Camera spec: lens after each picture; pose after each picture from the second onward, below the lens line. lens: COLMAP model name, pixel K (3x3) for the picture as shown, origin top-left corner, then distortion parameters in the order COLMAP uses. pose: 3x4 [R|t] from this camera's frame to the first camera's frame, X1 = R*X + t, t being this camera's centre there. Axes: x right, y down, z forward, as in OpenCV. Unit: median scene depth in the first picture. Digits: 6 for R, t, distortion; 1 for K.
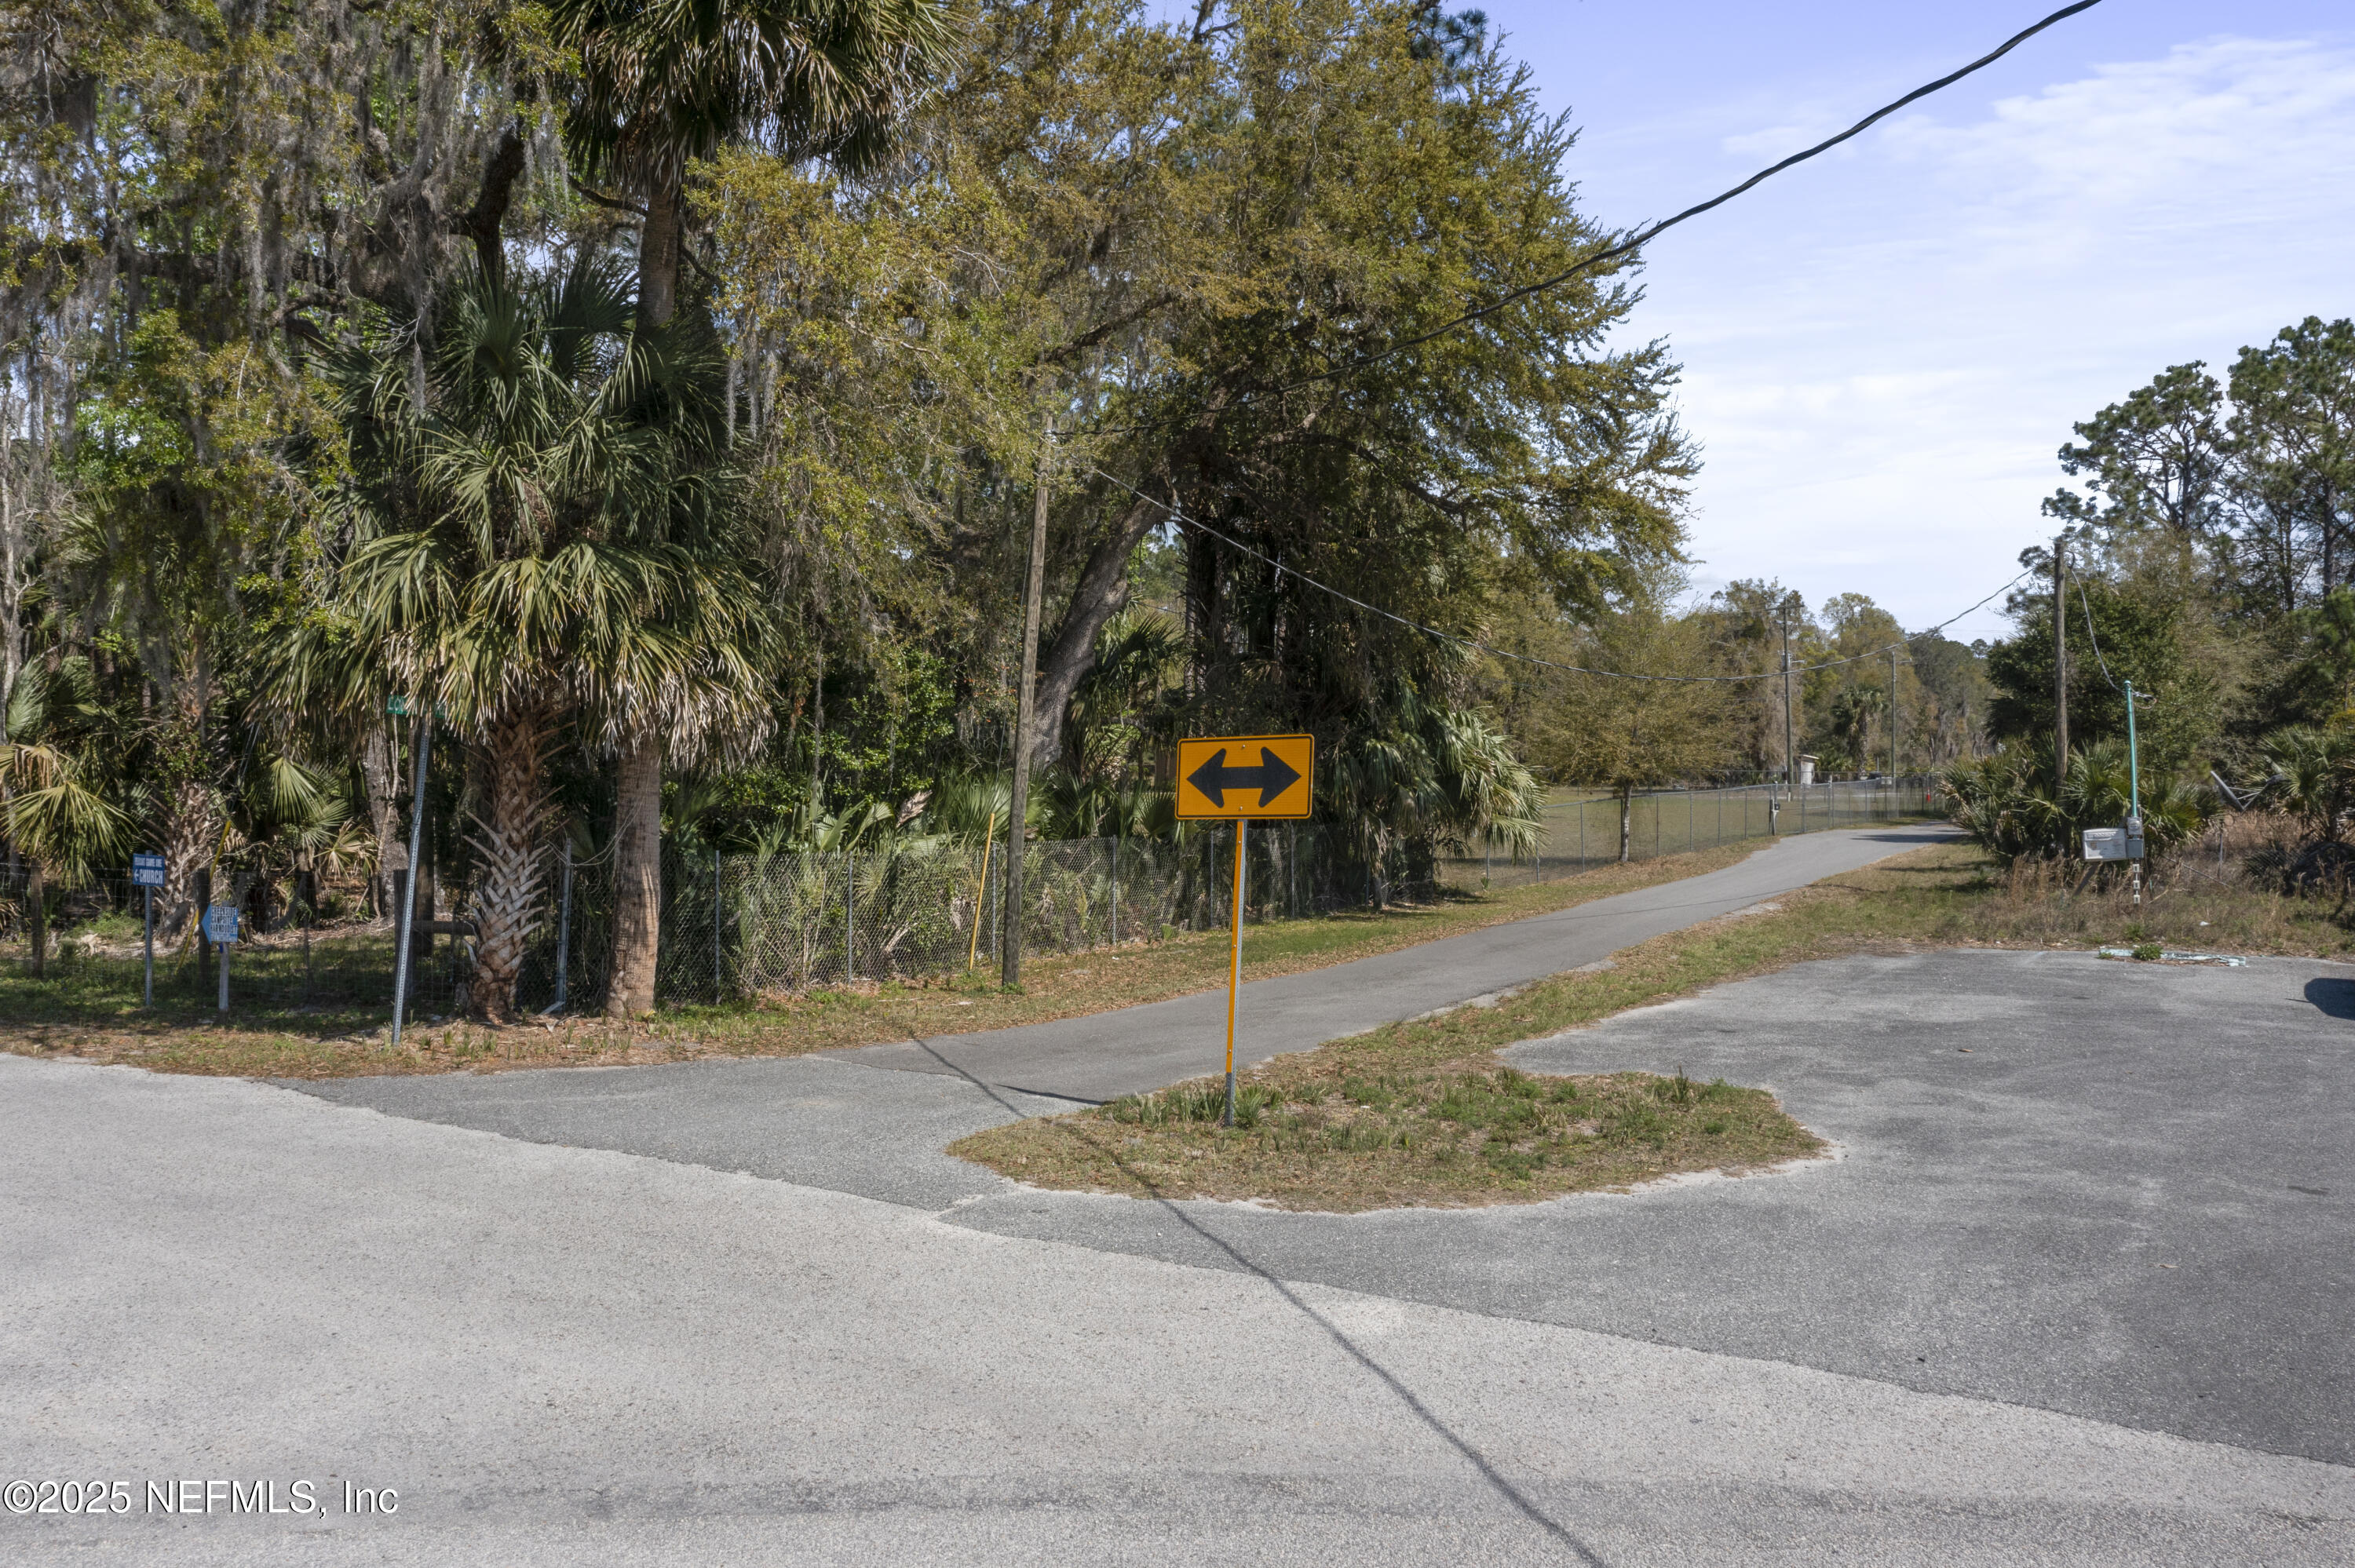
lens RADIAL K [[1883.9, 0, 1179.7], [0, 1883.9, 785.7], [0, 0, 1]] dist [-0.014971, 0.007808]
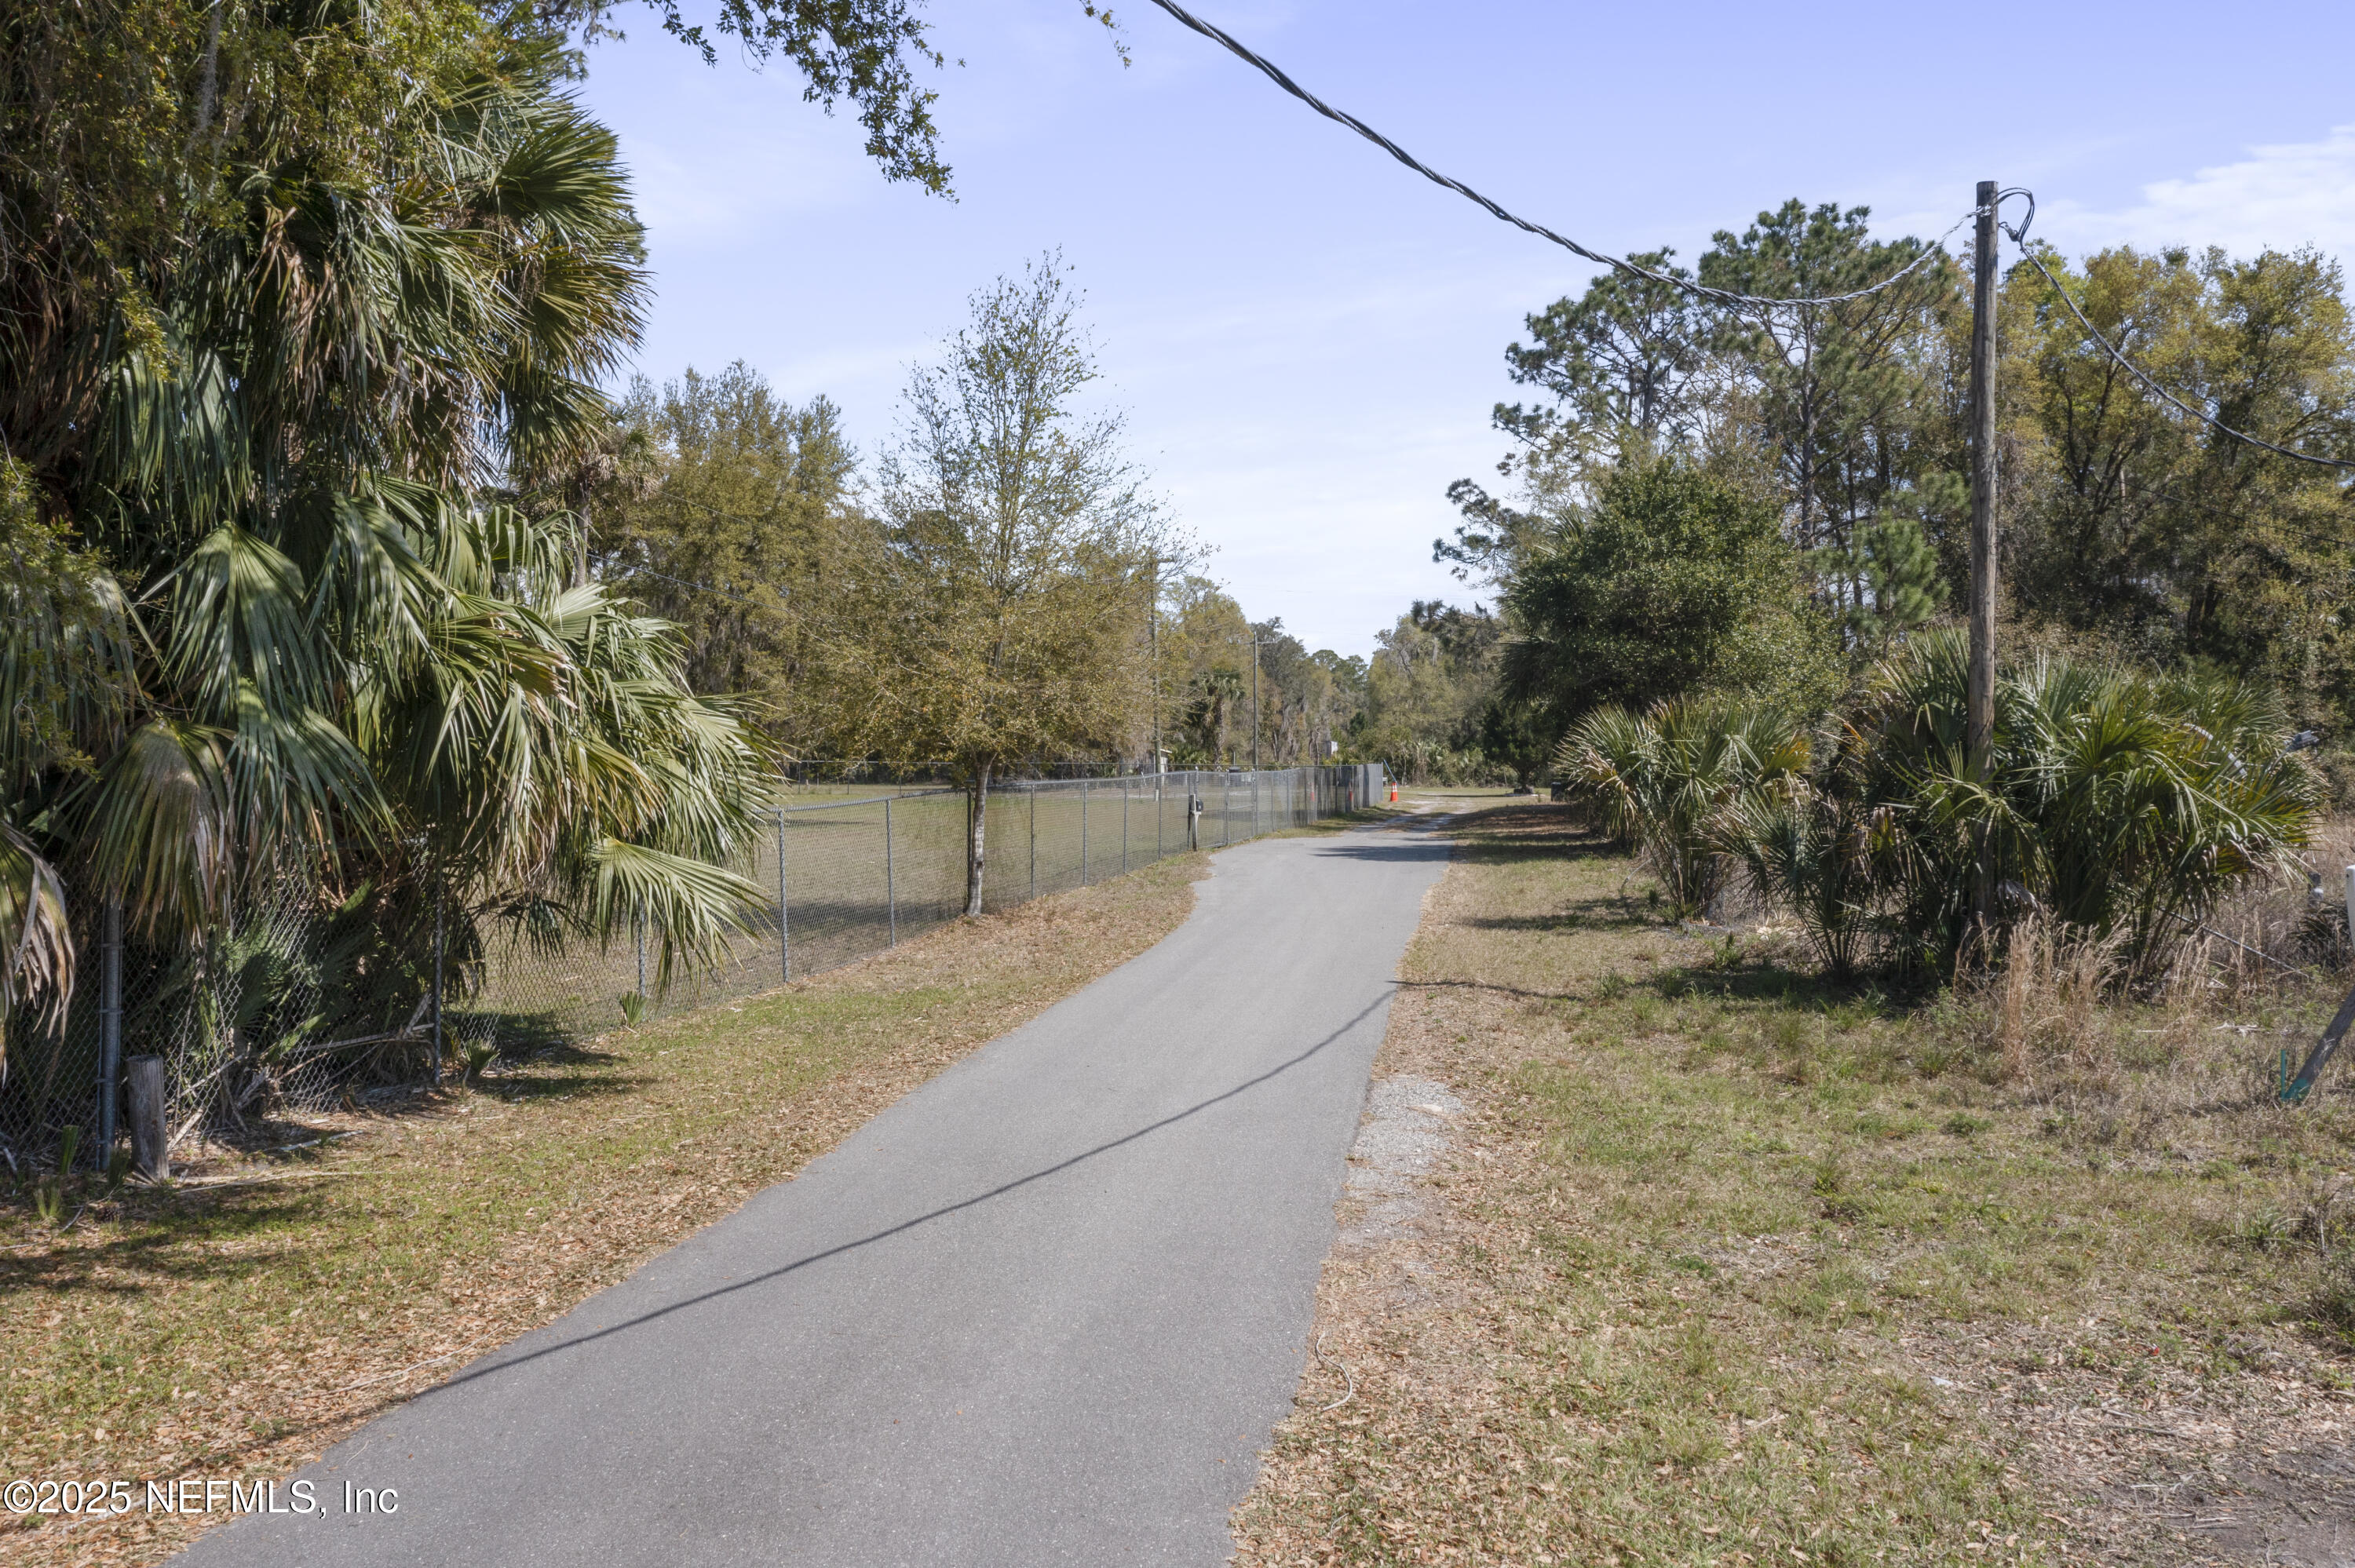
lens RADIAL K [[1883.9, 0, 1178.9], [0, 1883.9, 785.8], [0, 0, 1]] dist [-0.014971, 0.007808]
pose [[0.938800, -0.000538, 0.344462, 0.070231], [0.000878, 0.999999, -0.000832, 0.003793], [-0.344461, 0.001084, 0.938800, 0.313494]]
